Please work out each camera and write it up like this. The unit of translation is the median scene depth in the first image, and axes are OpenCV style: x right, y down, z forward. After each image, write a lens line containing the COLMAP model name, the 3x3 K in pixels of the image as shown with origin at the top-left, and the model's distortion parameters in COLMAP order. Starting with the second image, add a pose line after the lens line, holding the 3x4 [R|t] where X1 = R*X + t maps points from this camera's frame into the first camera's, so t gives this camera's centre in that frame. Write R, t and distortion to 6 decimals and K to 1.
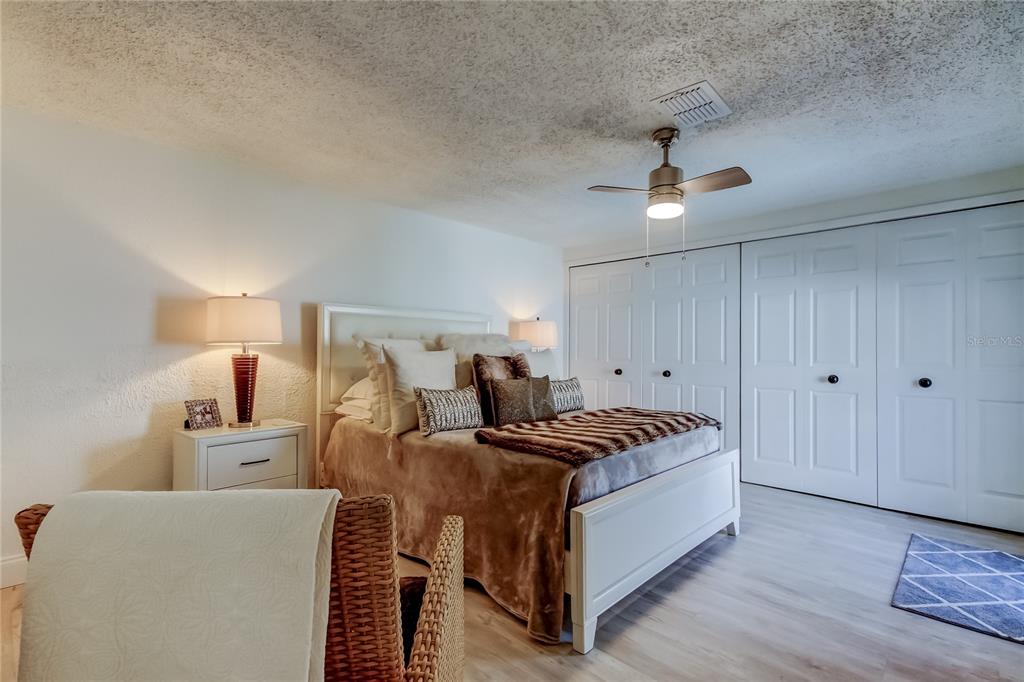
lens RADIAL K [[477.7, 0, 511.3], [0, 477.7, 347.2], [0, 0, 1]] dist [0.021506, -0.010859]
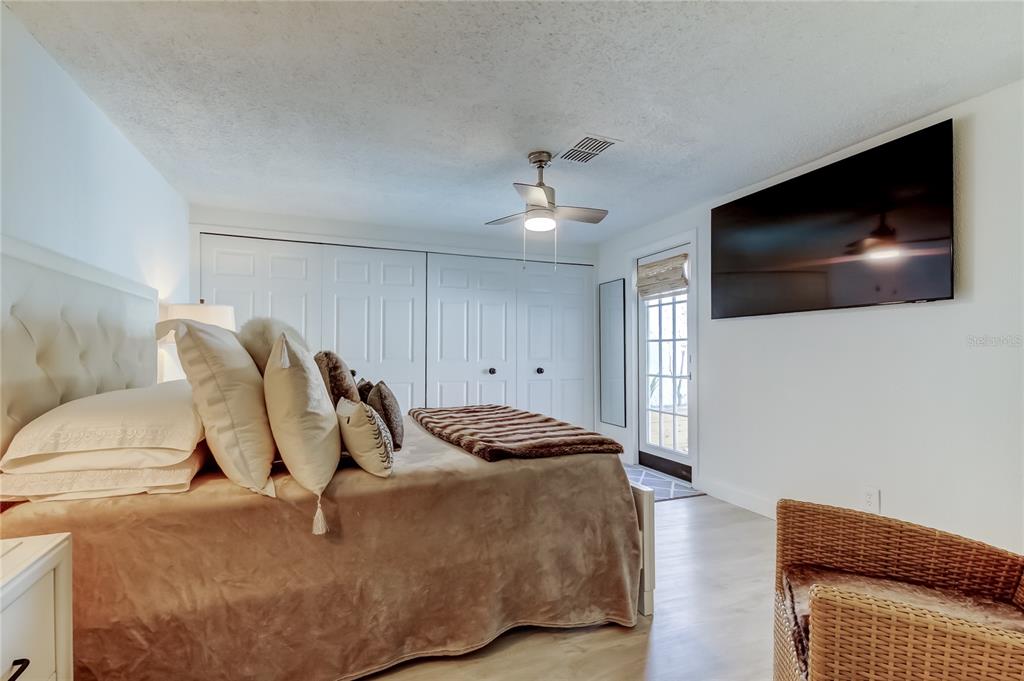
lens RADIAL K [[477.7, 0, 510.3], [0, 477.7, 345.7], [0, 0, 1]] dist [0.021506, -0.010859]
pose [[0.412672, 0.012158, 0.910799, -0.489900], [-0.007969, 0.999921, -0.009738, 0.008938], [-0.910845, -0.003240, 0.412736, 0.397717]]
